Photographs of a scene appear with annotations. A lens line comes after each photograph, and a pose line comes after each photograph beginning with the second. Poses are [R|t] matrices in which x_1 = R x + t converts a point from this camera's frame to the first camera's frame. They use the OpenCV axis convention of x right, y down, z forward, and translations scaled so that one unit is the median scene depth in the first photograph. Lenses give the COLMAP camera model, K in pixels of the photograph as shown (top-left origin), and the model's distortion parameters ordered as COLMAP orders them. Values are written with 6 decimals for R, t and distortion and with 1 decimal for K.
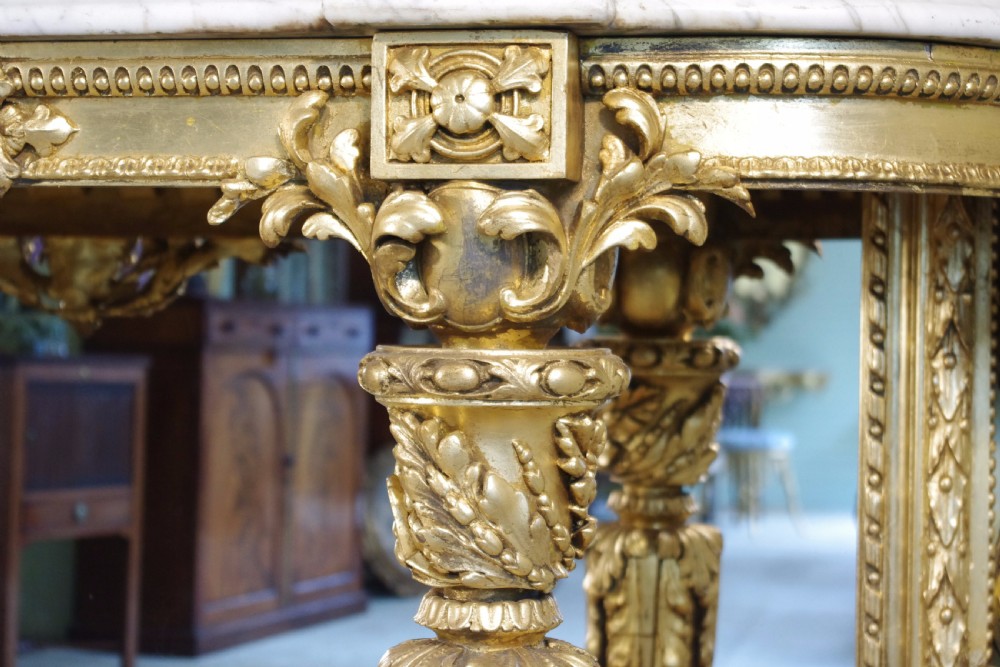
lens RADIAL K [[2019.2, 0, 500.0], [0, 2019.2, 333.5], [0, 0, 1]] dist [0.004108, -0.014426]
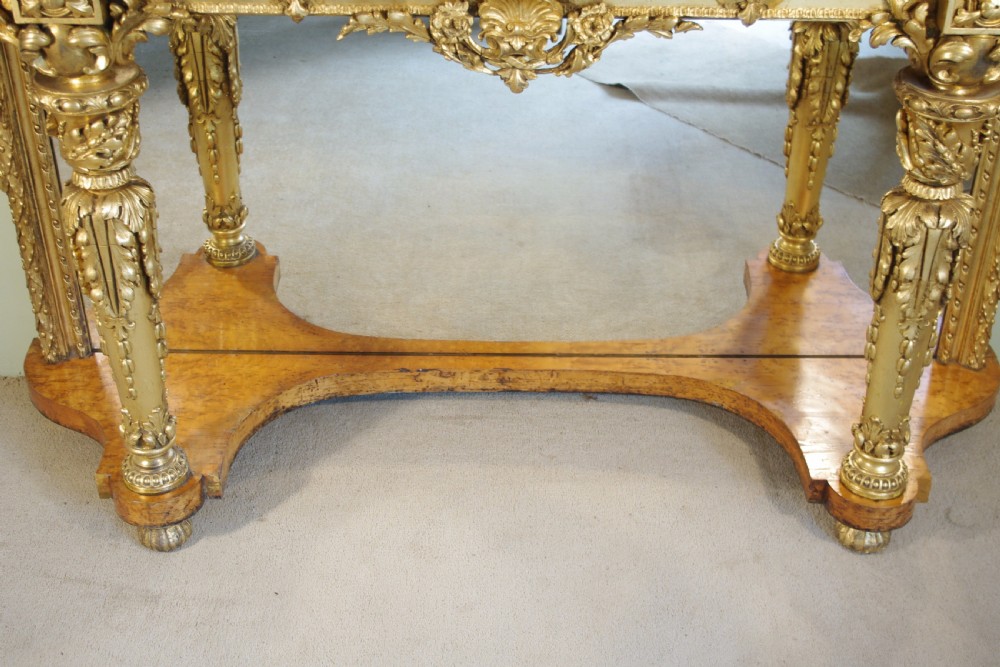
lens RADIAL K [[1349.3, 0, 500.0], [0, 1349.3, 333.5], [0, 0, 1]] dist [-0.019134, 0.035440]
pose [[0.977599, -0.120403, 0.172635, -0.839007], [0.007045, 0.838477, 0.544892, -0.612361], [-0.210357, -0.531469, 0.820543, -0.318391]]
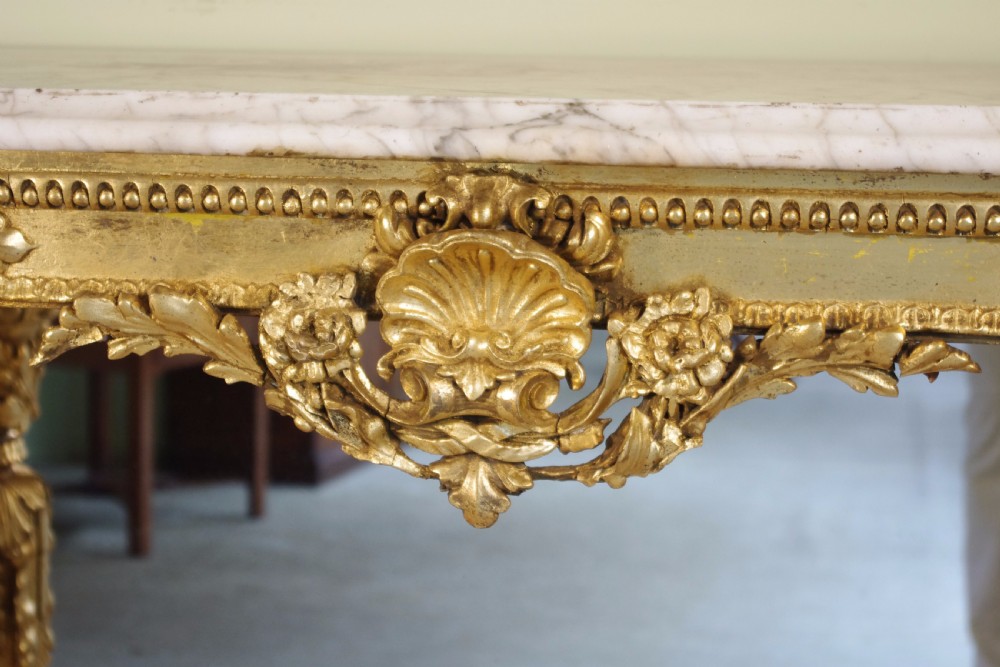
lens RADIAL K [[2270.6, 0, 500.0], [0, 2270.6, 333.5], [0, 0, 1]] dist [0.030395, -0.136303]
pose [[0.998831, -0.009538, 0.047378, -0.554178], [0.002590, 0.989487, 0.144596, -0.221001], [-0.048259, -0.144304, 0.988356, 0.140073]]
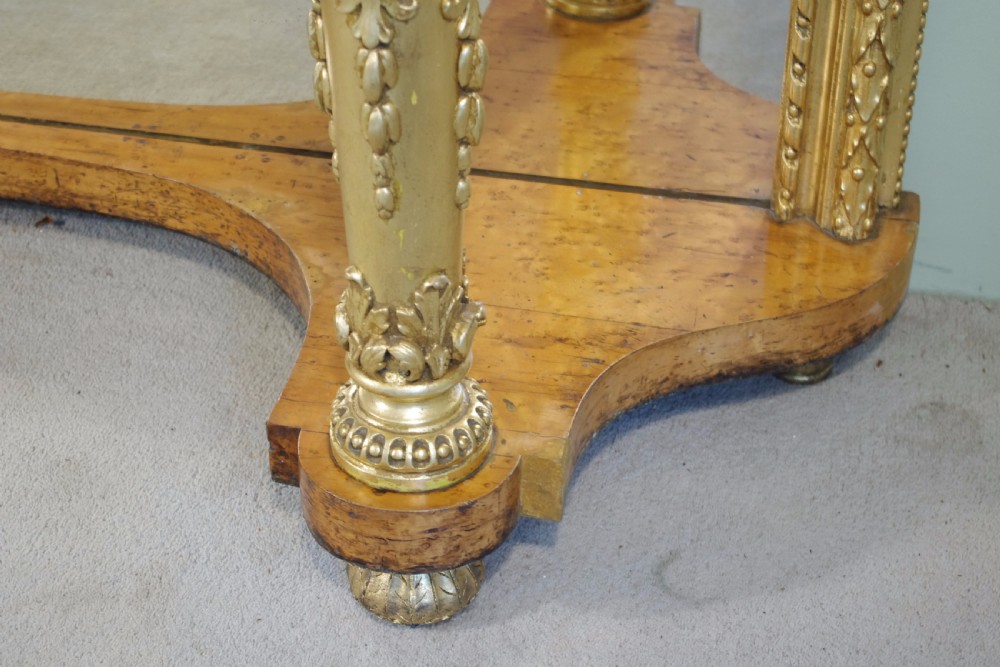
lens RADIAL K [[1879.0, 0, 500.0], [0, 1879.0, 333.5], [0, 0, 1]] dist [-0.020012, 0.036332]
pose [[0.999930, -0.000942, -0.011774, 0.053125], [0.007369, 0.828766, 0.559547, -0.036605], [0.009231, -0.559594, 0.828715, 0.183641]]
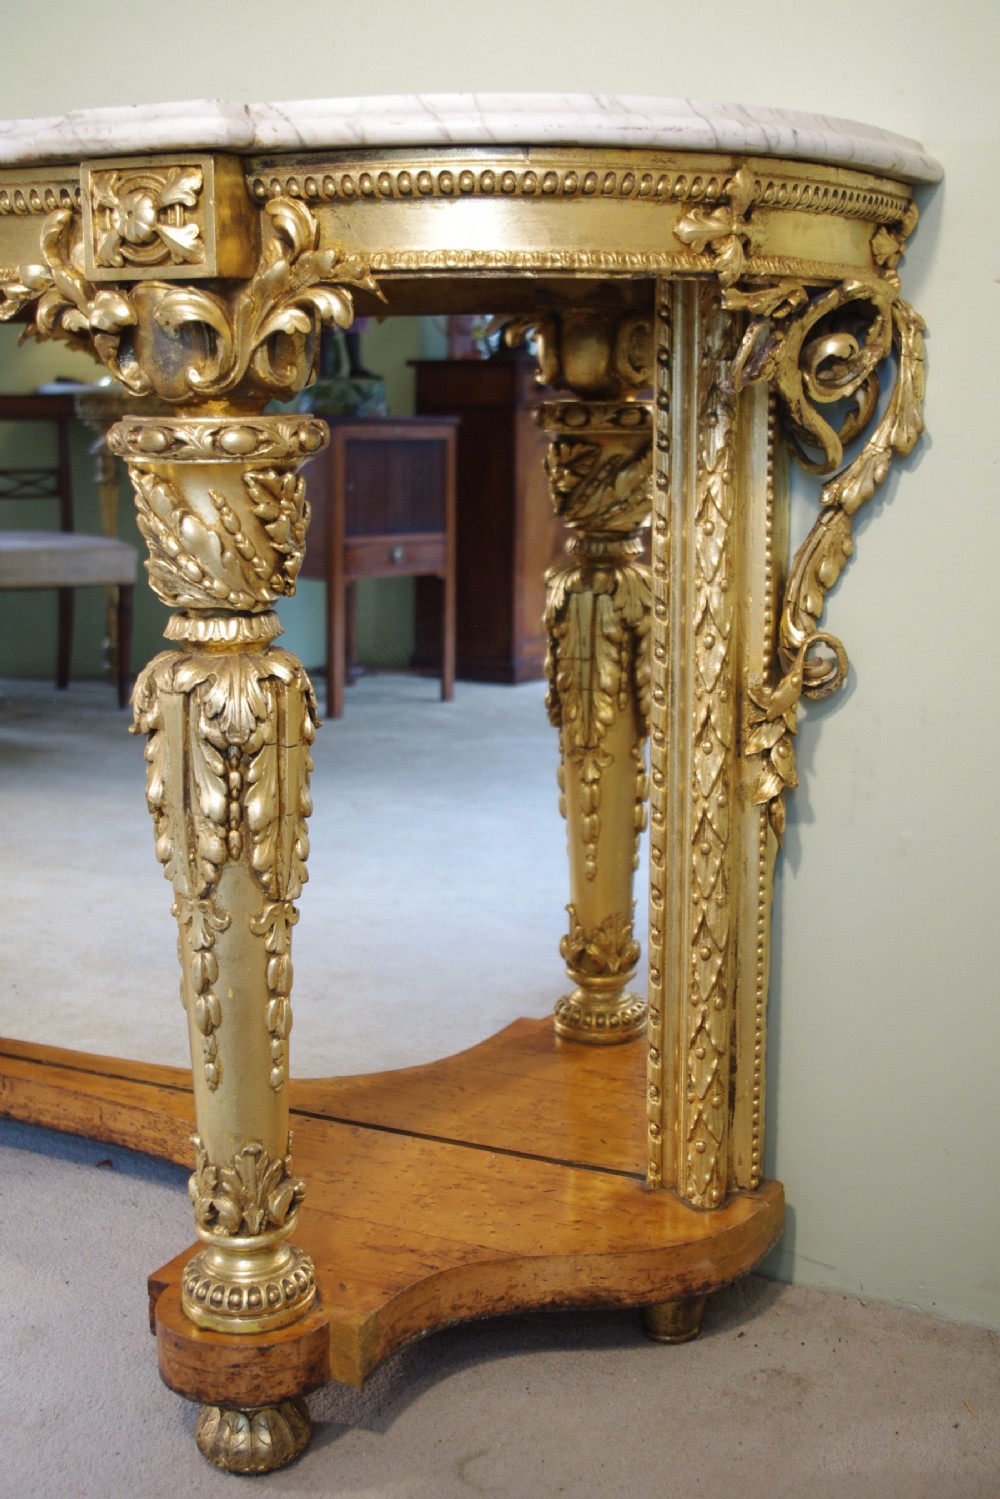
lens RADIAL K [[1914.4, 0, 500.0], [0, 1914.4, 749.5], [0, 0, 1]] dist [-0.033671, 0.058213]
pose [[0.968862, 0.030302, -0.245740, 0.475201], [0.015619, 0.983027, 0.182797, -0.003359], [0.247108, -0.180944, 0.951944, -0.115306]]
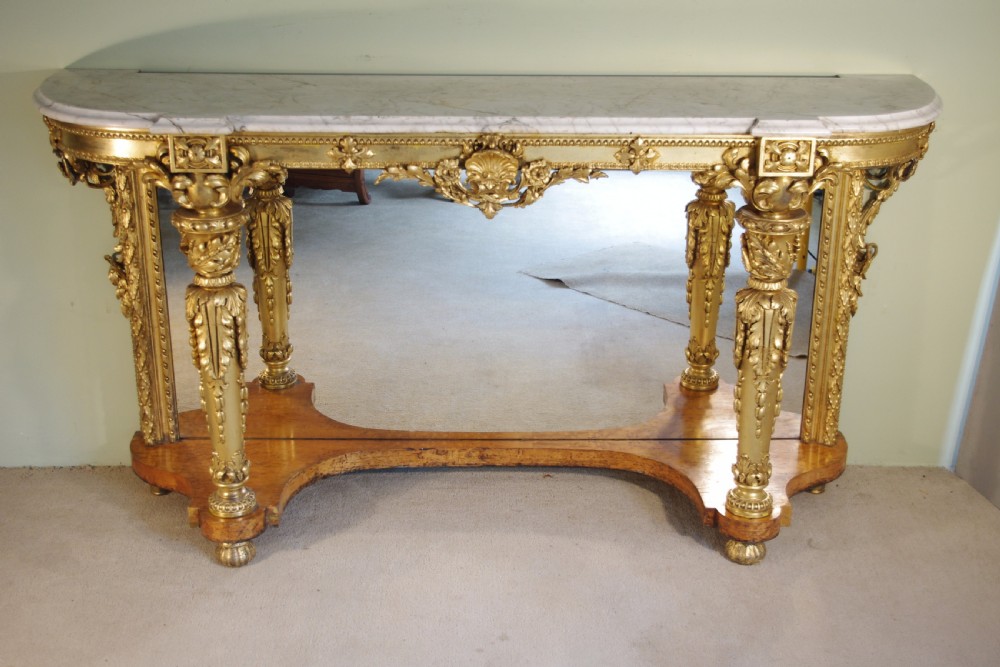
lens RADIAL K [[1320.8, 0, 500.0], [0, 1320.8, 333.5], [0, 0, 1]] dist [-0.010088, 0.002078]
pose [[0.974164, -0.086848, 0.208476, -1.009852], [0.007759, 0.935428, 0.353432, -0.638488], [-0.225709, -0.342684, 0.911934, -1.123220]]
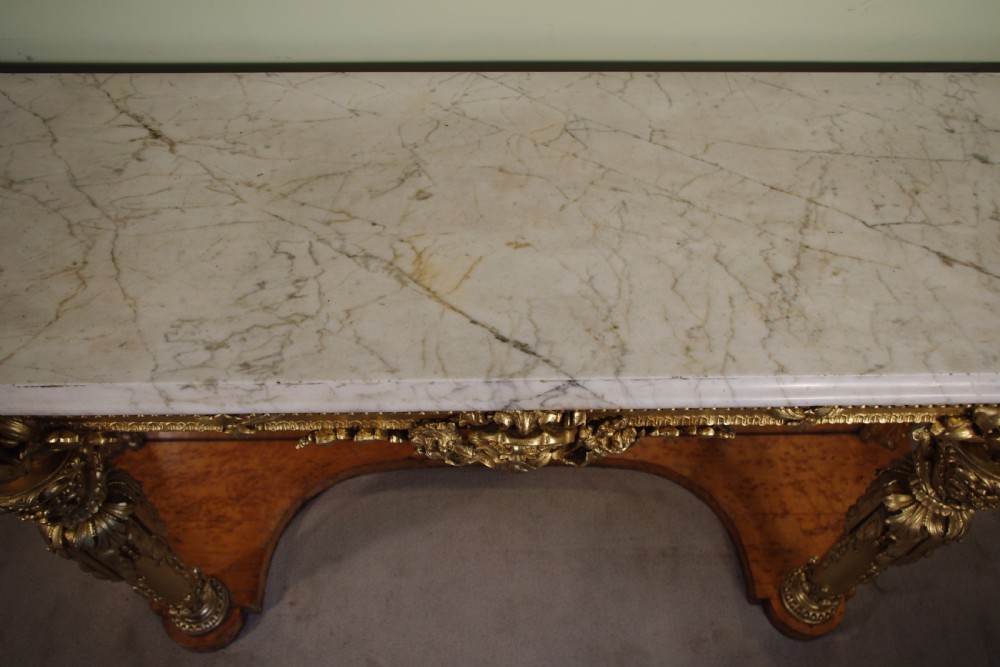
lens RADIAL K [[775.2, 0, 506.4], [0, 775.2, 350.7], [0, 0, 1]] dist [-0.050593, 0.055155]
pose [[0.971026, -0.196893, 0.135435, -0.607821], [-0.002603, 0.557983, 0.829848, -0.707581], [-0.238961, -0.806156, 0.541304, 0.780363]]
